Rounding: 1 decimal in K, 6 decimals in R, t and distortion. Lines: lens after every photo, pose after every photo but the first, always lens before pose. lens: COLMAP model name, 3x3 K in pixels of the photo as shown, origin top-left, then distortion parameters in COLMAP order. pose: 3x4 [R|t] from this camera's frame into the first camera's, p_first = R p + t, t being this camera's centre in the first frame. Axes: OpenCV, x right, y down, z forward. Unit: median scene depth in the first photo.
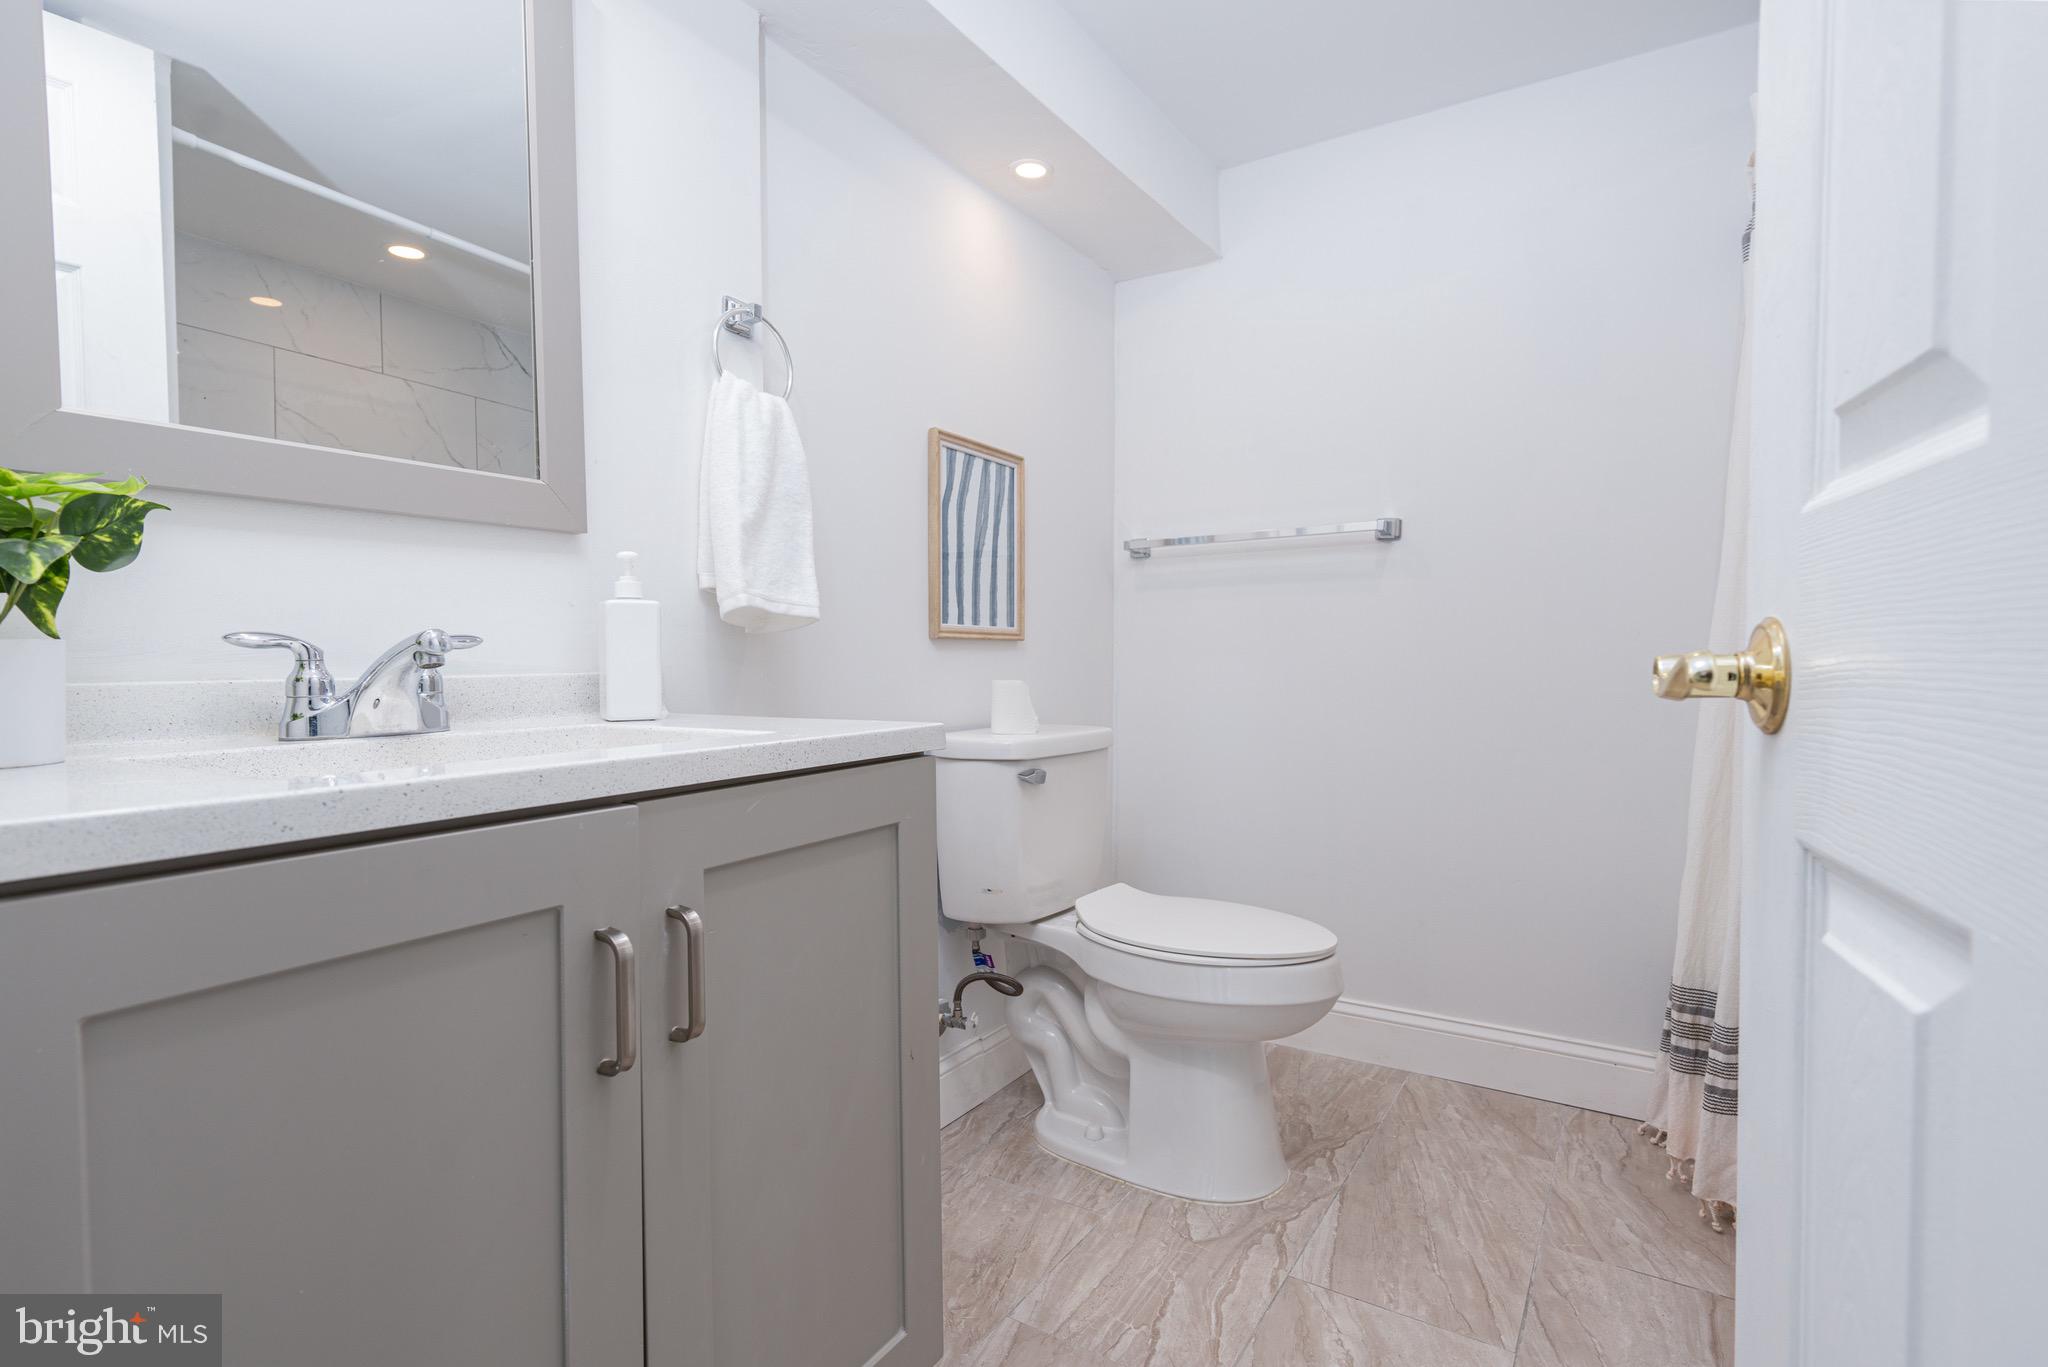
lens RADIAL K [[987.5, 0, 1024.0], [0, 987.5, 683.5], [0, 0, 1]] dist [0.000489, 0.000064]
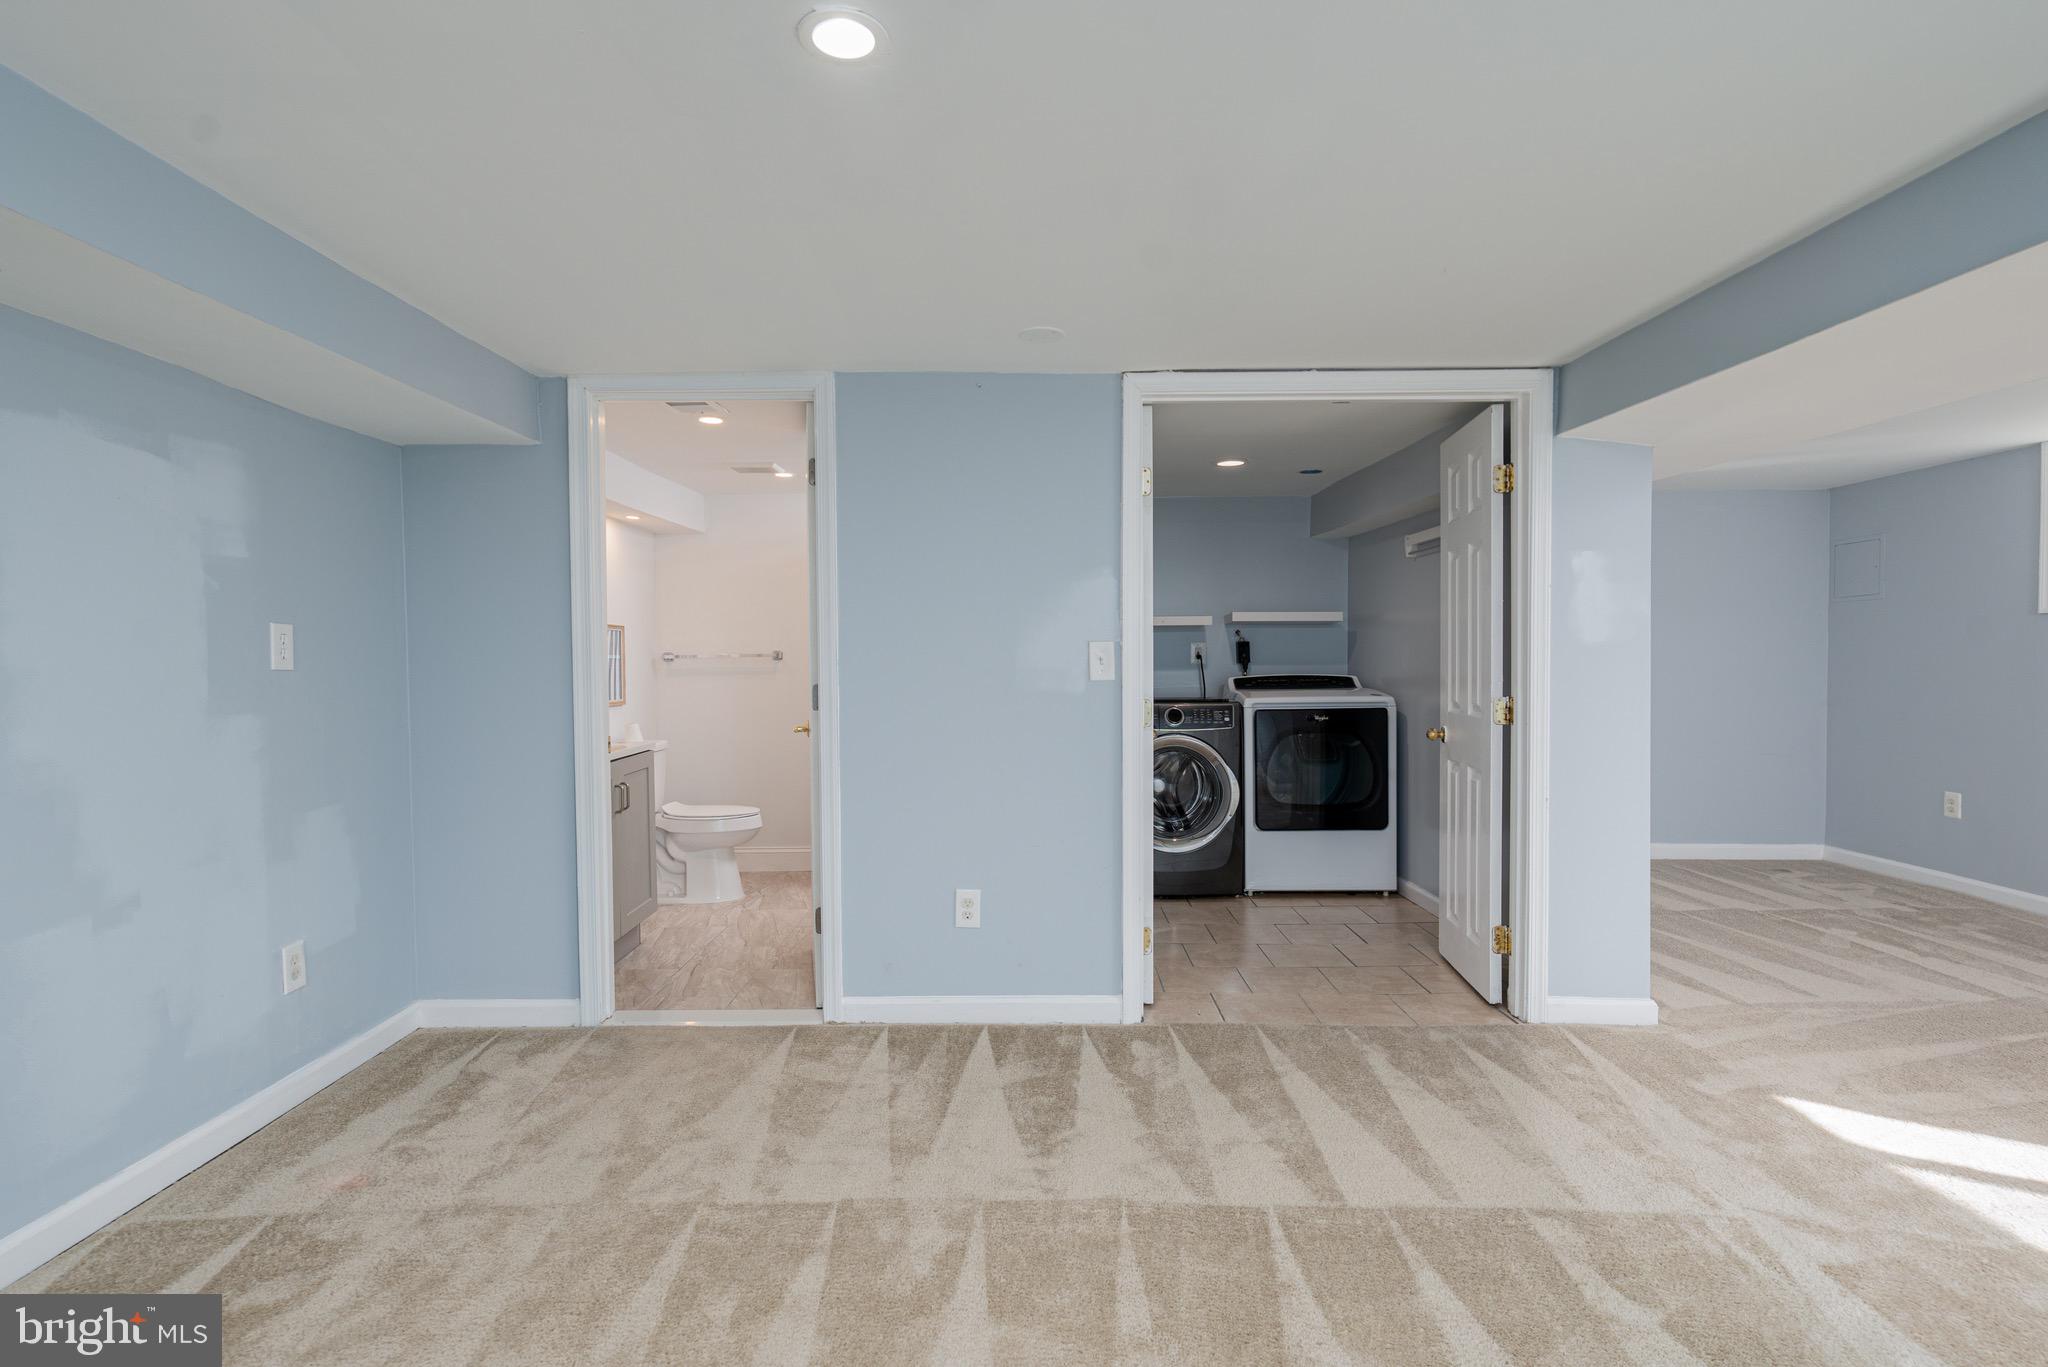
lens RADIAL K [[987.5, 0, 1024.0], [0, 987.5, 683.5], [0, 0, 1]] dist [0.000489, 0.000064]
pose [[0.834520, -0.011542, 0.550857, -0.556615], [0.017175, 0.999840, -0.005069, -0.073659], [-0.550710, 0.013691, 0.834584, -1.635631]]
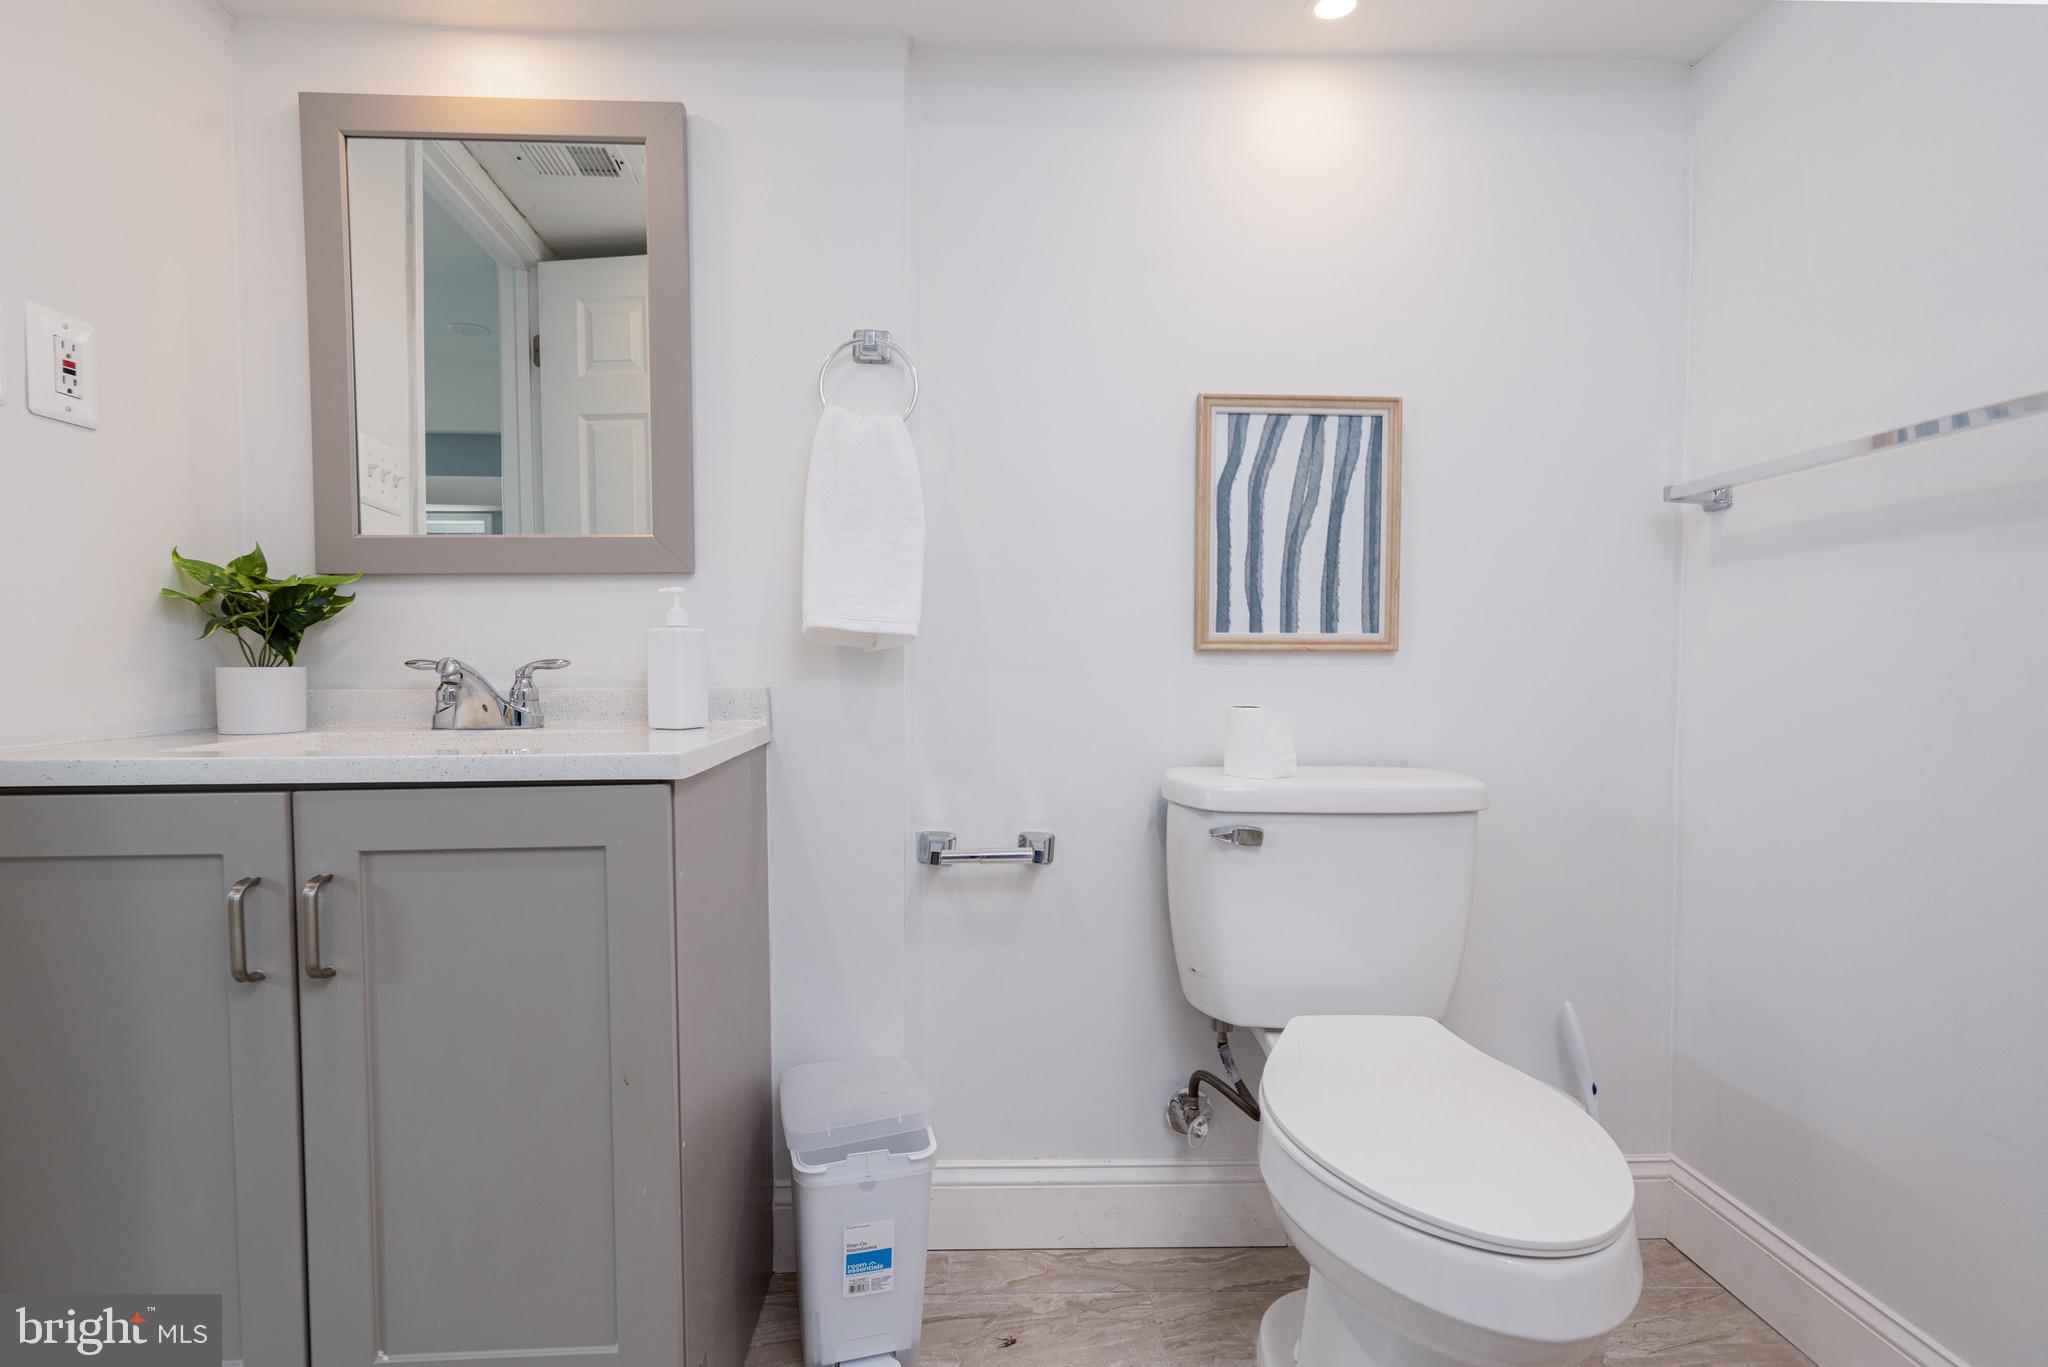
lens RADIAL K [[986.1, 0, 1024.0], [0, 986.1, 683.5], [0, 0, 1]] dist [0.000129, 0.000032]
pose [[0.566072, 0.024923, -0.823979, 0.493658], [-0.022746, 0.999635, 0.014610, -0.026518], [0.824042, 0.010471, 0.566432, 0.404540]]
